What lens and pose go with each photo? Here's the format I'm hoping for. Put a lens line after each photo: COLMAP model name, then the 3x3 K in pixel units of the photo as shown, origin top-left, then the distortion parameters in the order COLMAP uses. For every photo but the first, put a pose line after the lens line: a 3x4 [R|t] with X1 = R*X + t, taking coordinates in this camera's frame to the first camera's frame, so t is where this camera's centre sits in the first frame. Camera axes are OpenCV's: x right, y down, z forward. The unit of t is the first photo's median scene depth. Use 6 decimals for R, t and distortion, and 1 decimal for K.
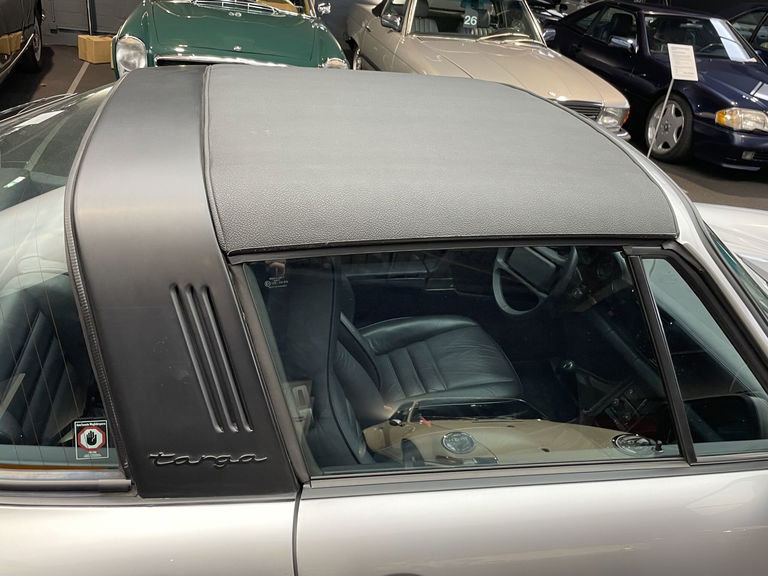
lens RADIAL K [[666.2, 0, 384.0], [0, 666.2, 288.0], [0, 0, 1]] dist [0.092625, -0.141079]
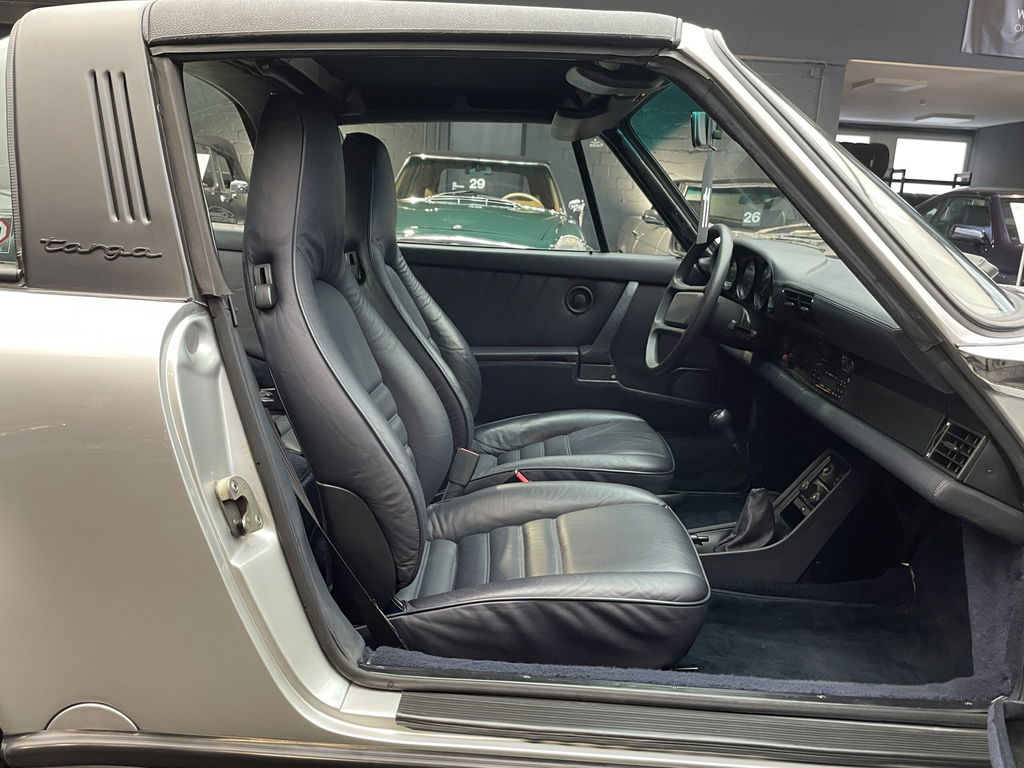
lens RADIAL K [[869.4, 0, 512.0], [0, 869.4, 384.0], [0, 0, 1]] dist [0.058049, -0.074104]
pose [[0.973547, -0.008285, -0.228335, 0.241452], [-0.055069, 0.961375, -0.269678, 0.316218], [0.221750, 0.275119, 0.935487, 0.031486]]
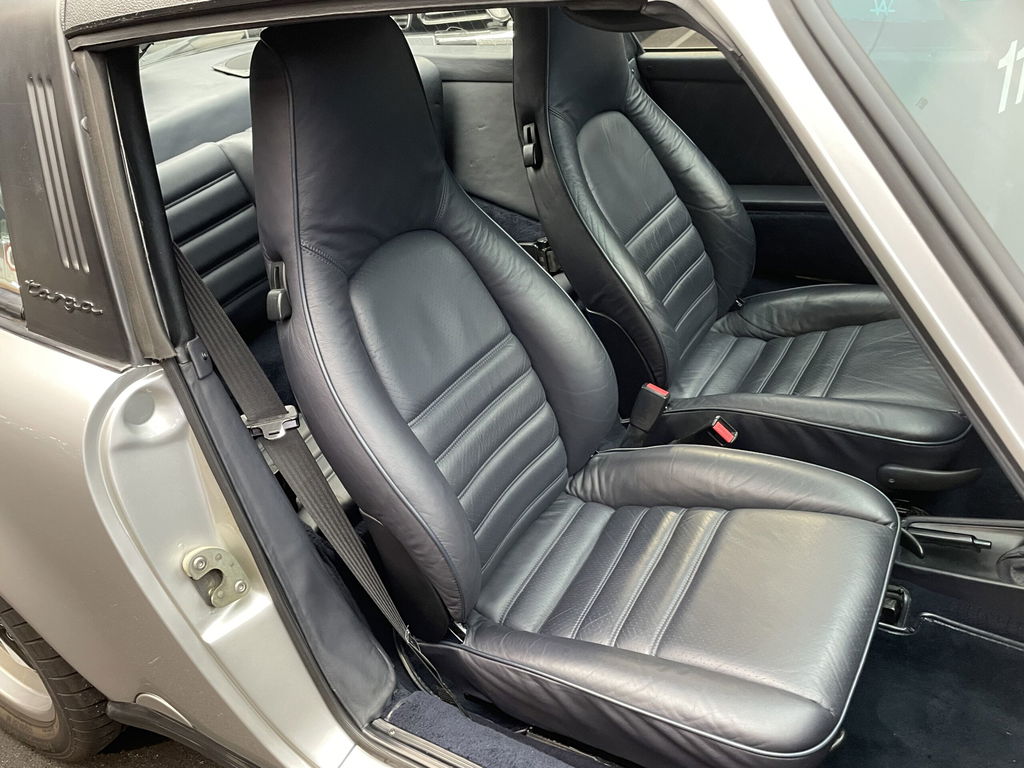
lens RADIAL K [[869.4, 0, 512.0], [0, 869.4, 384.0], [0, 0, 1]] dist [0.058049, -0.074104]
pose [[0.703156, 0.205803, -0.680600, 0.392290], [-0.129117, 0.978239, 0.162409, 0.048739], [0.699214, -0.026322, 0.714428, 0.271002]]
